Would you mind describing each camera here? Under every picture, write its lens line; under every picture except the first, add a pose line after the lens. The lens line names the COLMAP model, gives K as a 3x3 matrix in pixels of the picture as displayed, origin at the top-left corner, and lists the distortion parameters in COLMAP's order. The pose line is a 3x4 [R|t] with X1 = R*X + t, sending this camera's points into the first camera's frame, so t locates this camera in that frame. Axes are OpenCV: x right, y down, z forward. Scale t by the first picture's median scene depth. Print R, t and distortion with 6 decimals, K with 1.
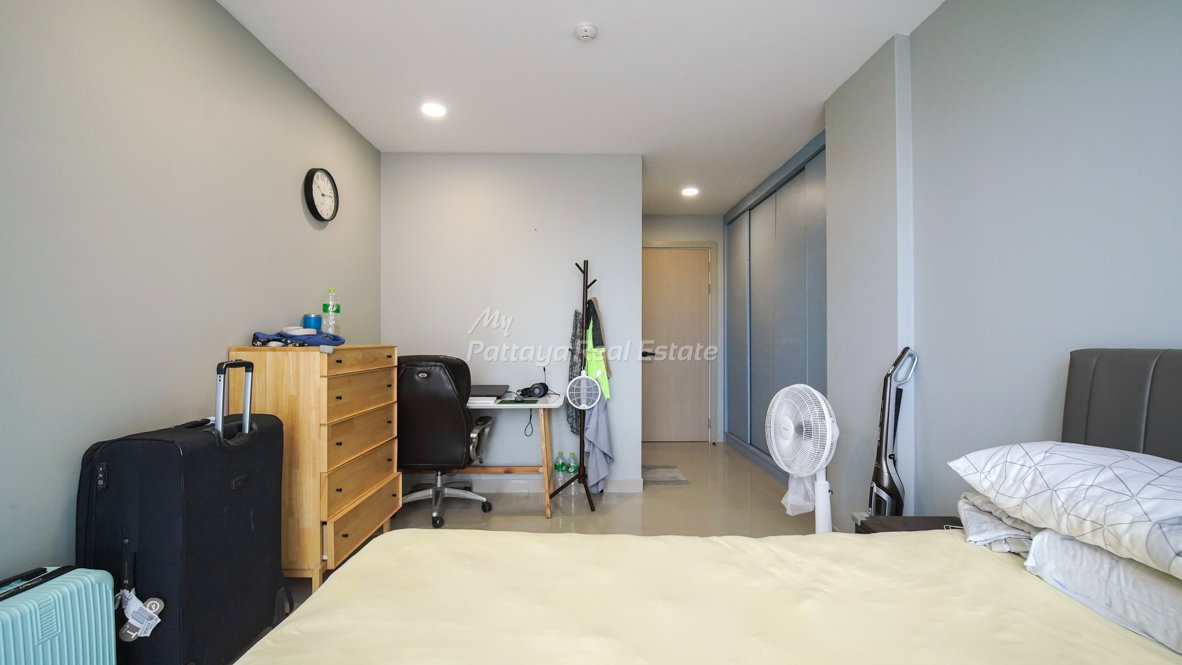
lens RADIAL K [[492.1, 0, 591.0], [0, 492.1, 332.5], [0, 0, 1]] dist [-0.001339, -0.000446]
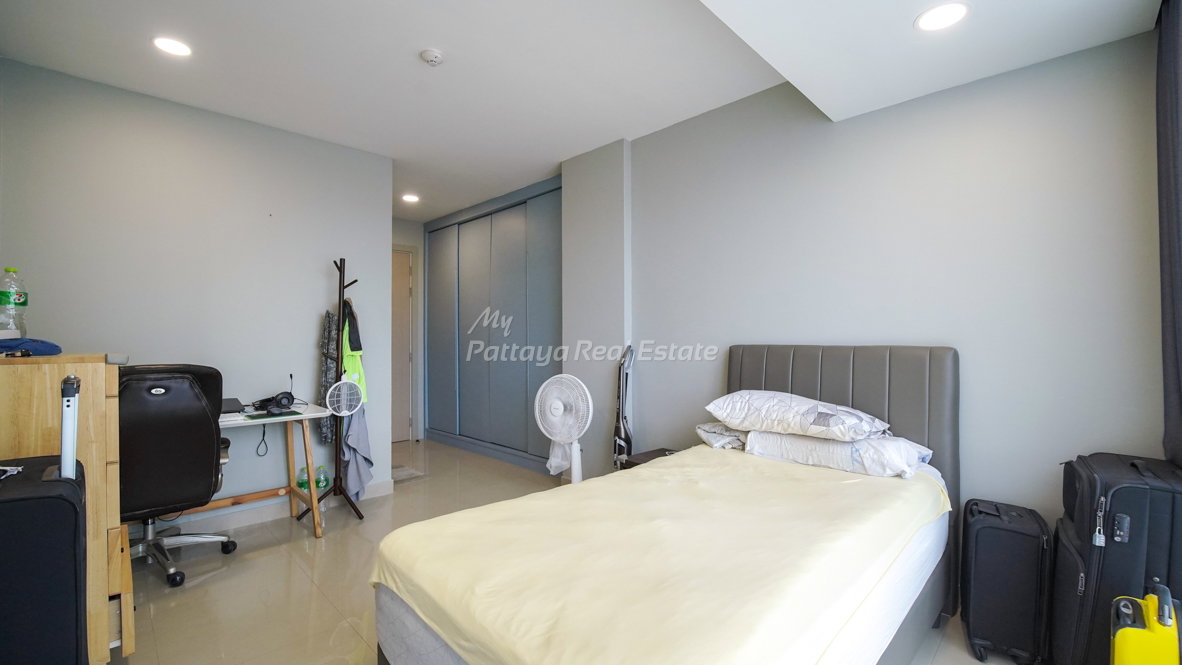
lens RADIAL K [[492.1, 0, 591.0], [0, 492.1, 332.5], [0, 0, 1]] dist [-0.001339, -0.000446]
pose [[0.719183, 0.003781, 0.694811, -0.390866], [-0.002952, 0.999993, -0.002387, -0.004189], [-0.694815, -0.000334, 0.719189, -0.011716]]
